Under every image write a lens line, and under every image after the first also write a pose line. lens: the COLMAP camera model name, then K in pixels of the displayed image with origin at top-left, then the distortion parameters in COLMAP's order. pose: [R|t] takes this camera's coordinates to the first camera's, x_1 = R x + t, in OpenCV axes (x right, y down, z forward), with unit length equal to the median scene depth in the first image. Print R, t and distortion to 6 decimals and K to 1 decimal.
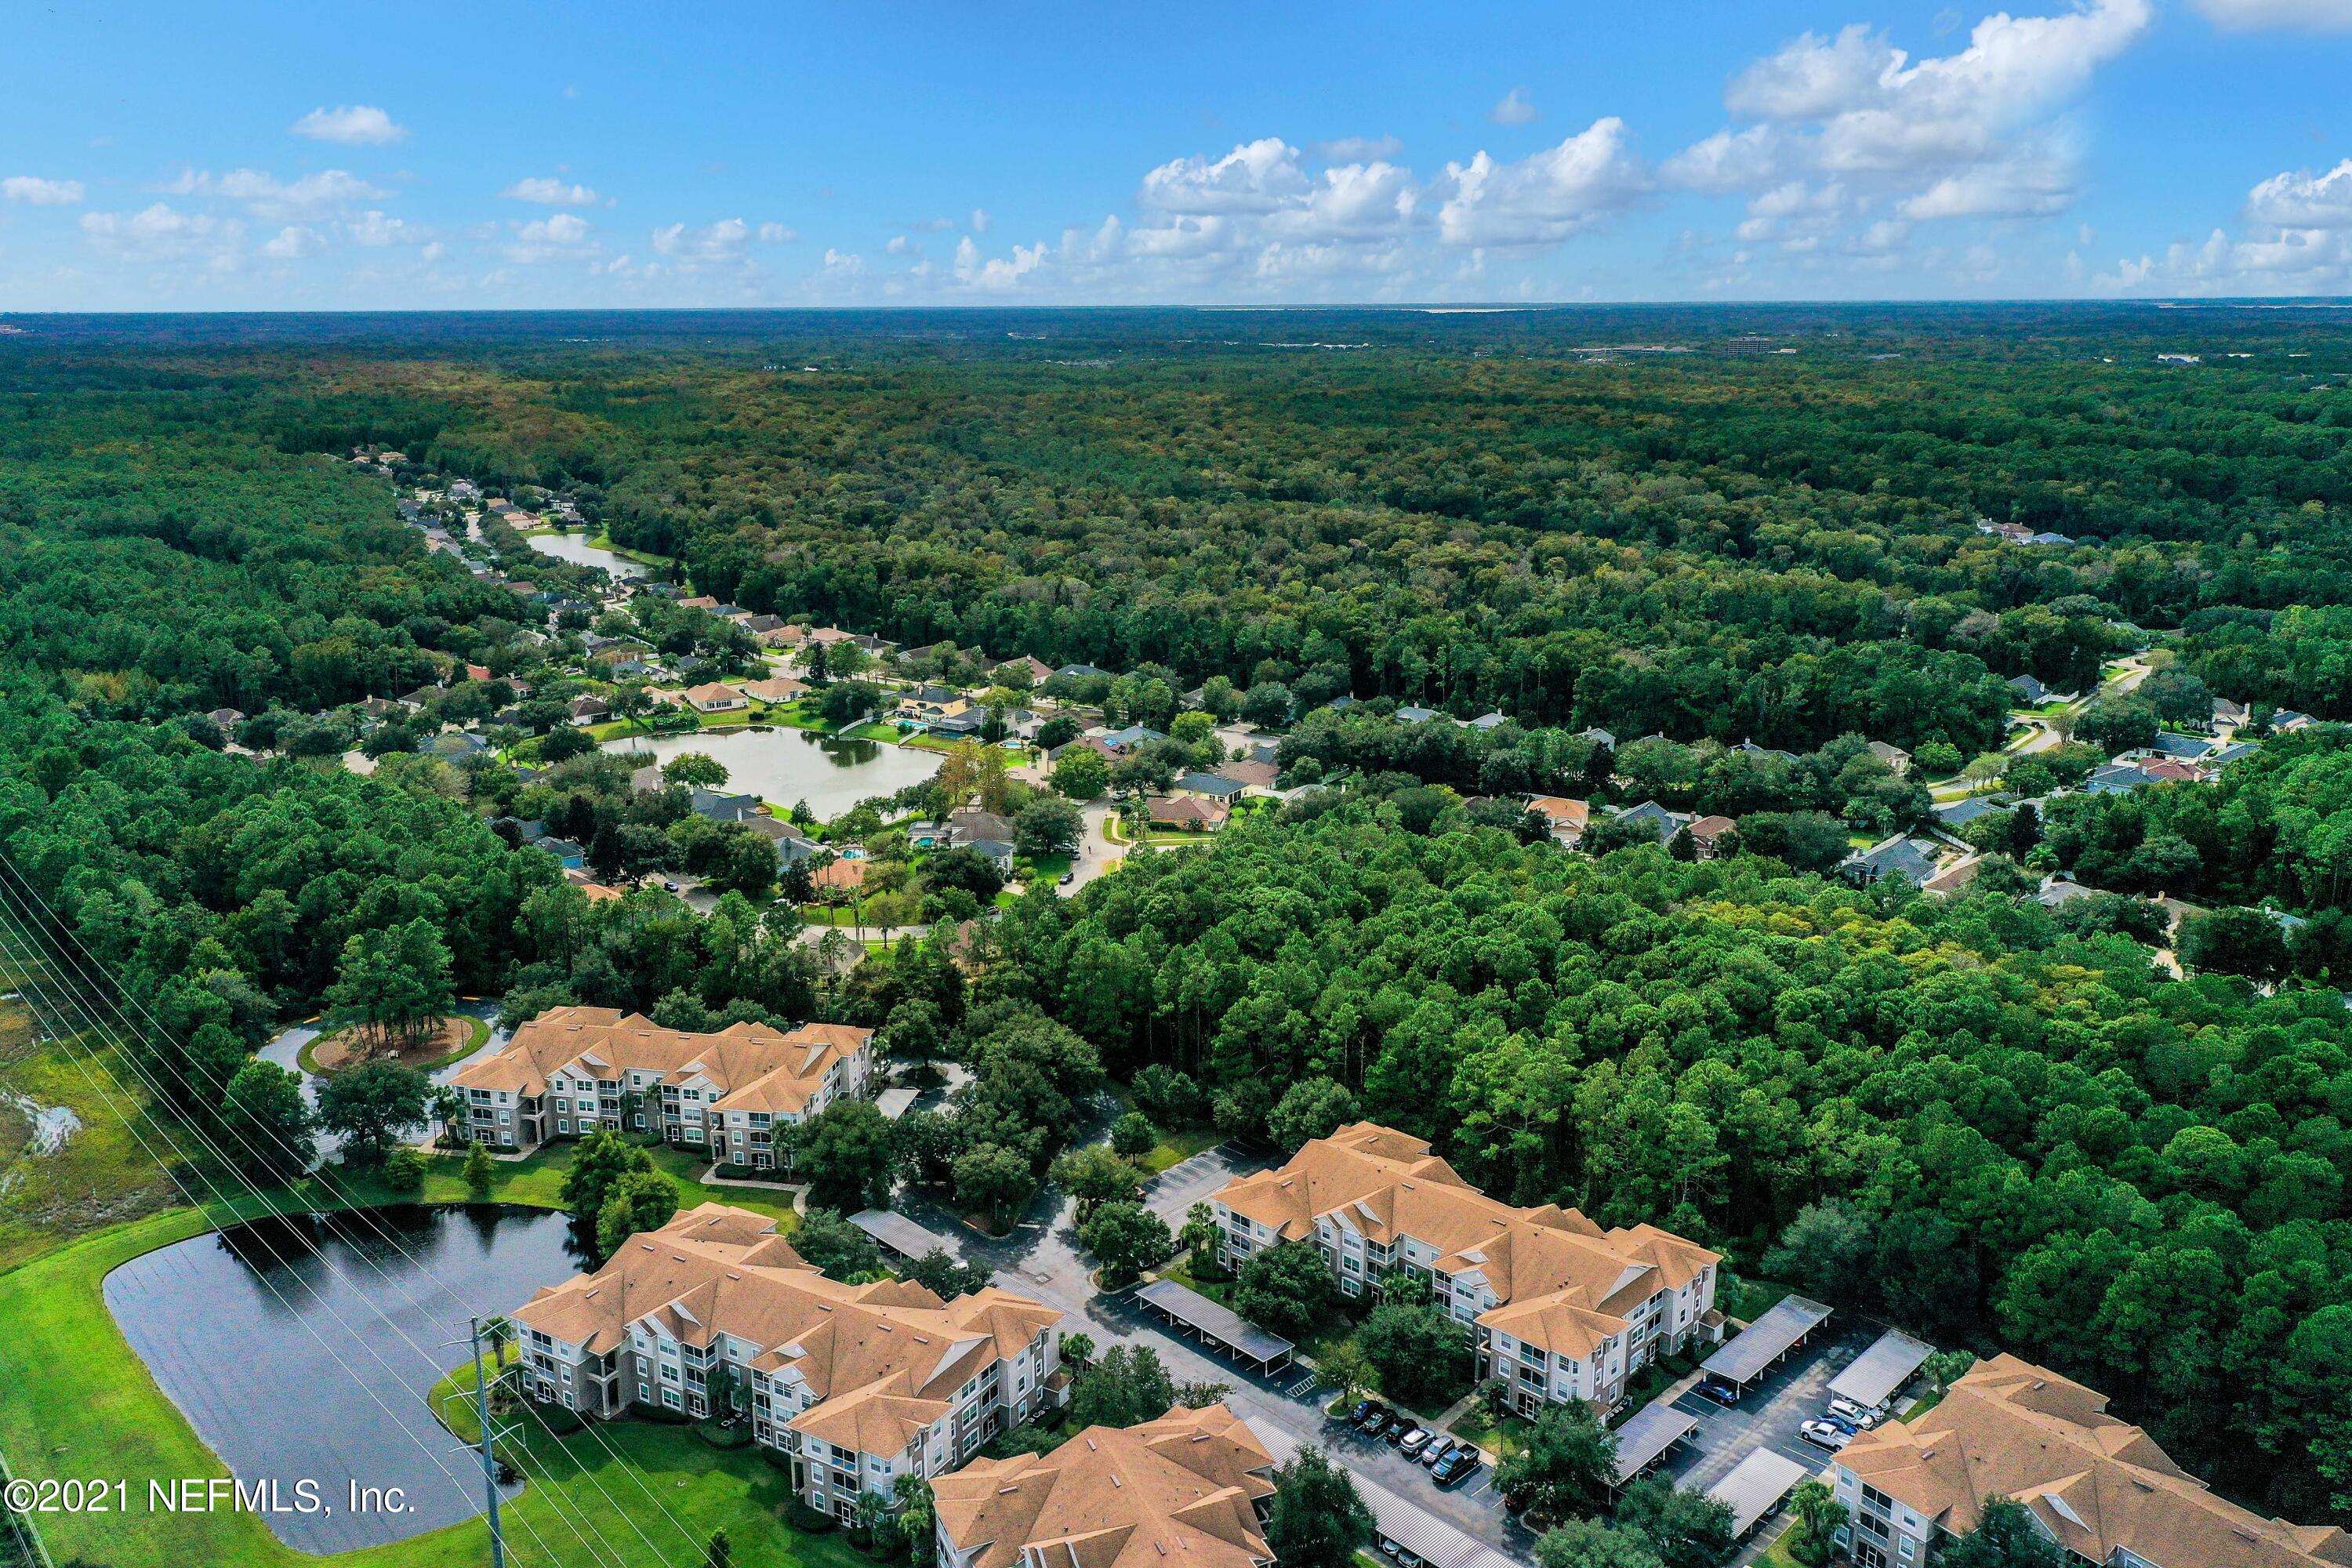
lens RADIAL K [[1867.9, 0, 1176.0], [0, 1867.9, 784.0], [0, 0, 1]] dist [0.011615, -0.000478]
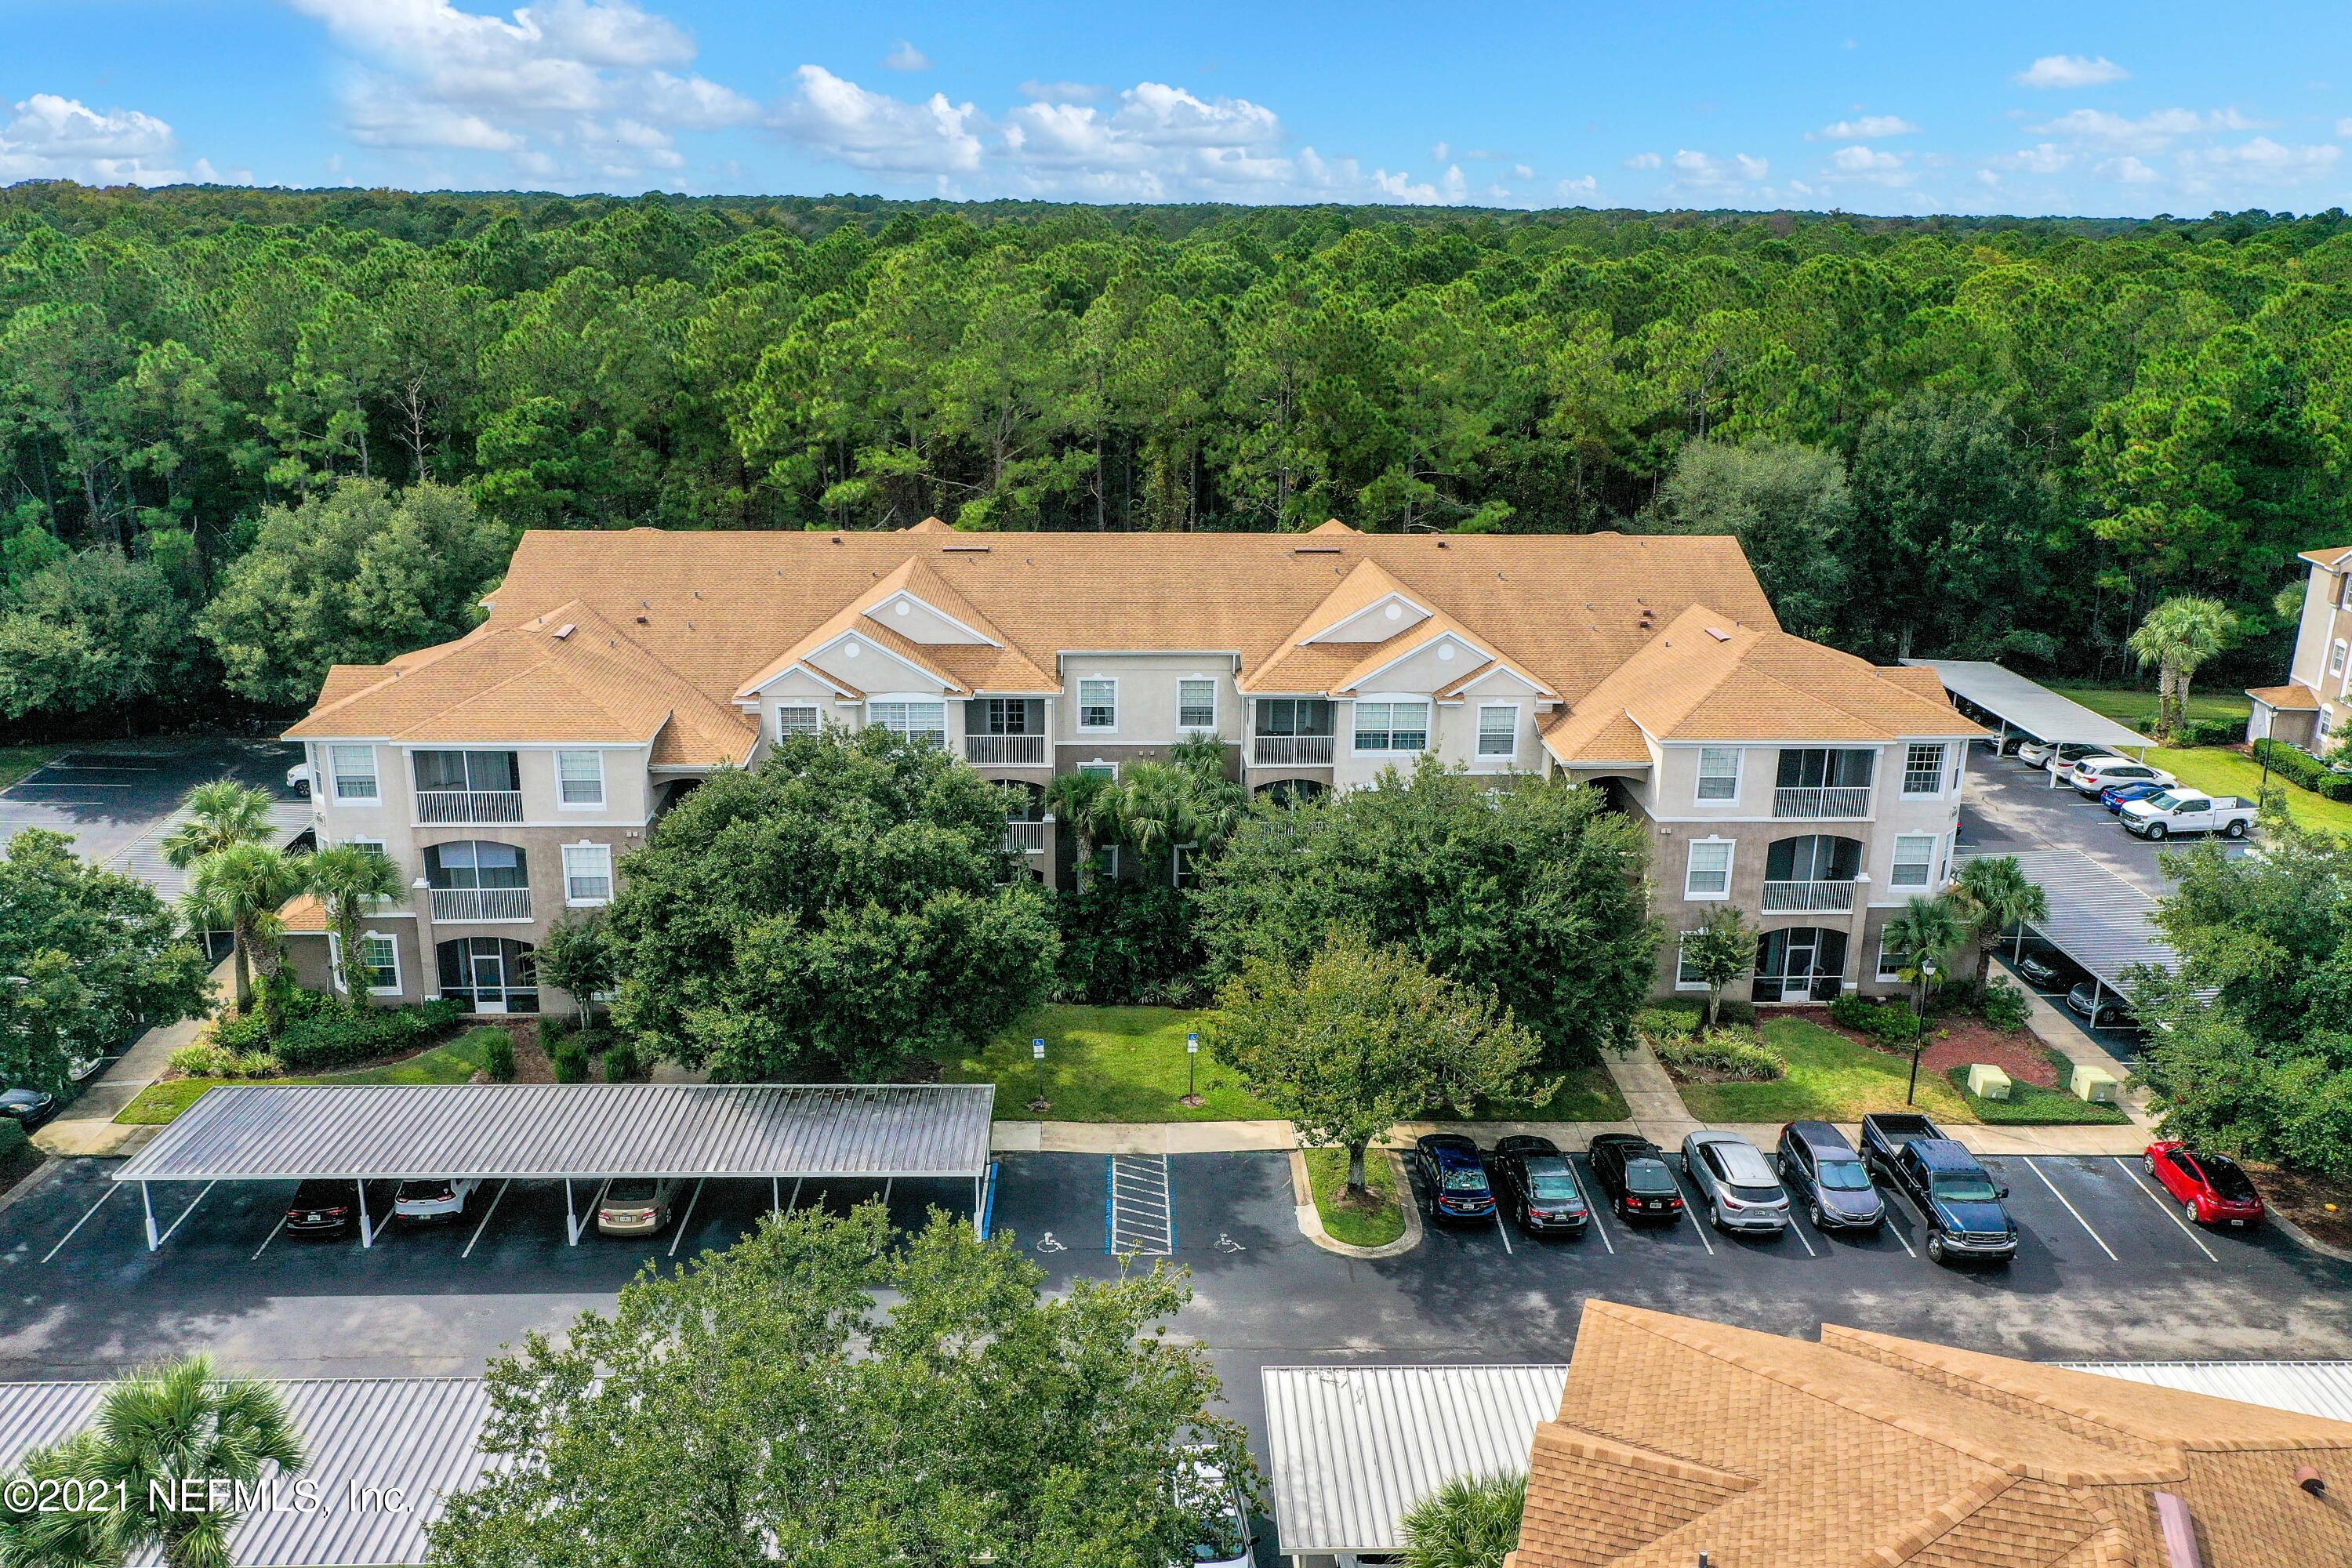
lens RADIAL K [[1867.9, 0, 1176.0], [0, 1867.9, 784.0], [0, 0, 1]] dist [0.011615, -0.000478]
pose [[0.672683, -0.198600, 0.712780, -0.088513], [0.171190, 0.978943, 0.111200, 0.249814], [-0.719855, 0.047219, 0.692516, 0.850173]]
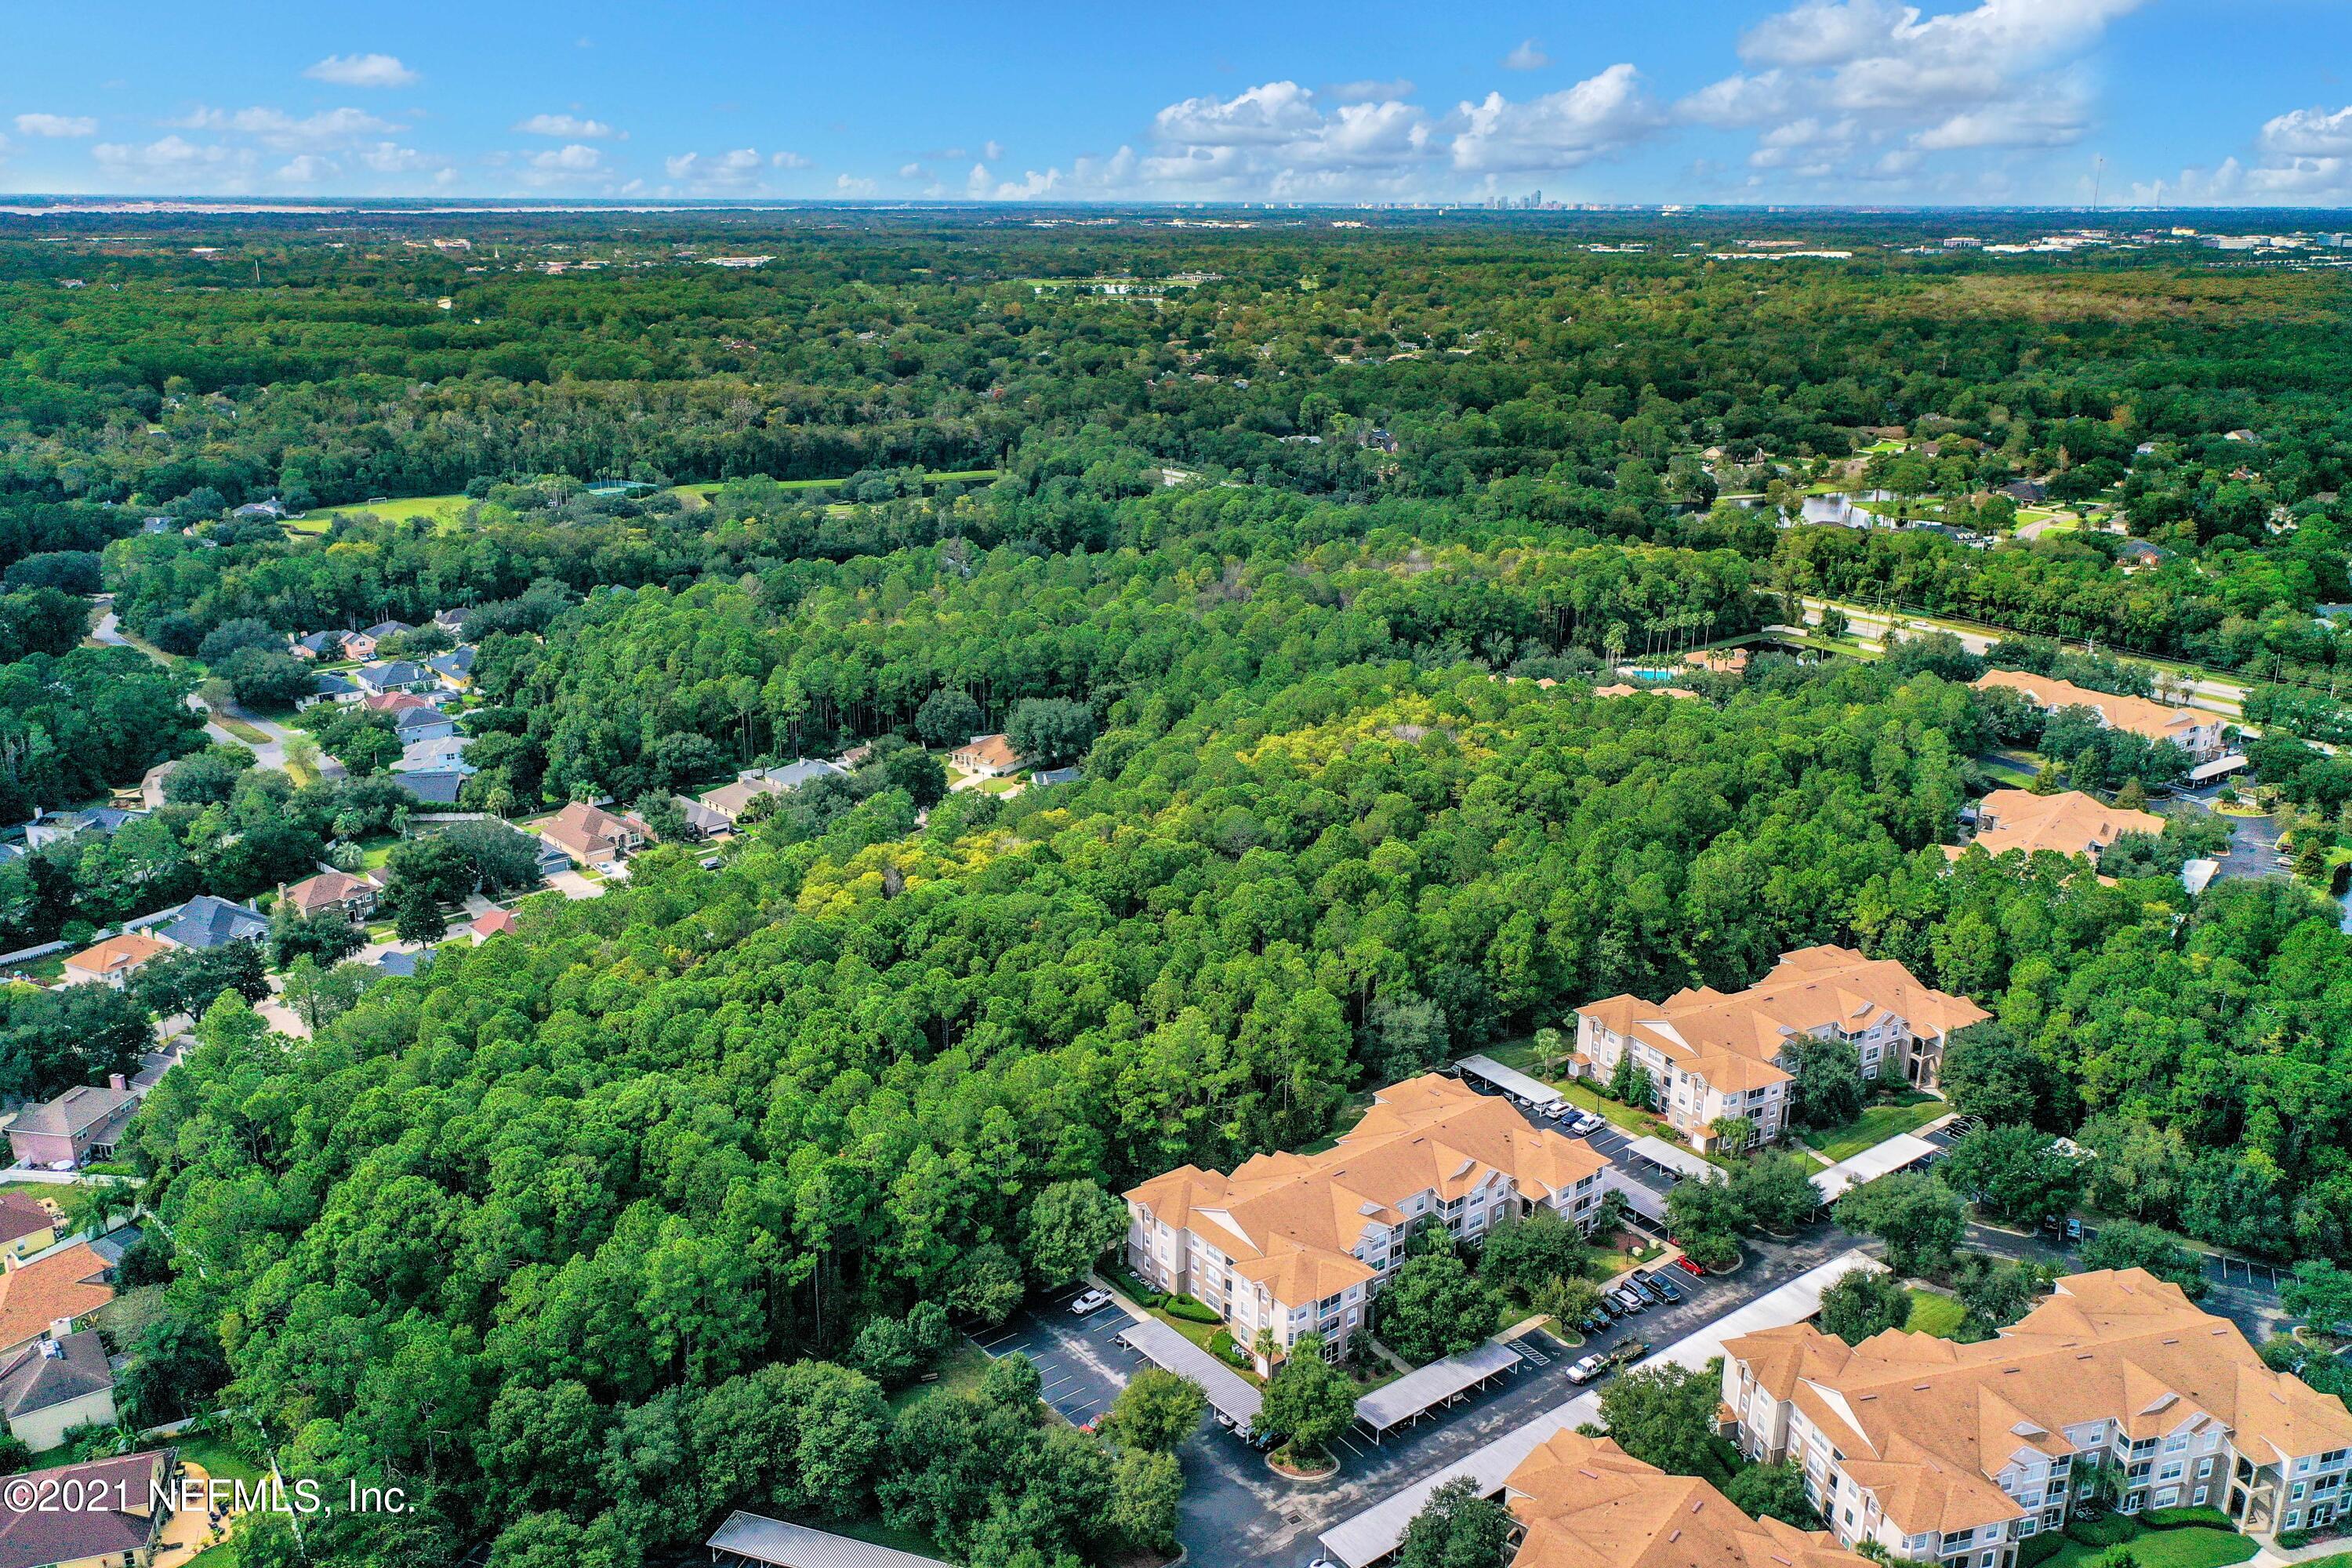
lens RADIAL K [[1867.9, 0, 1176.0], [0, 1867.9, 784.0], [0, 0, 1]] dist [0.011615, -0.000478]
pose [[0.130578, -0.288108, 0.948653, -0.838127], [0.251968, 0.935073, 0.249301, -0.266783], [-0.958885, 0.206477, 0.194694, 0.945457]]
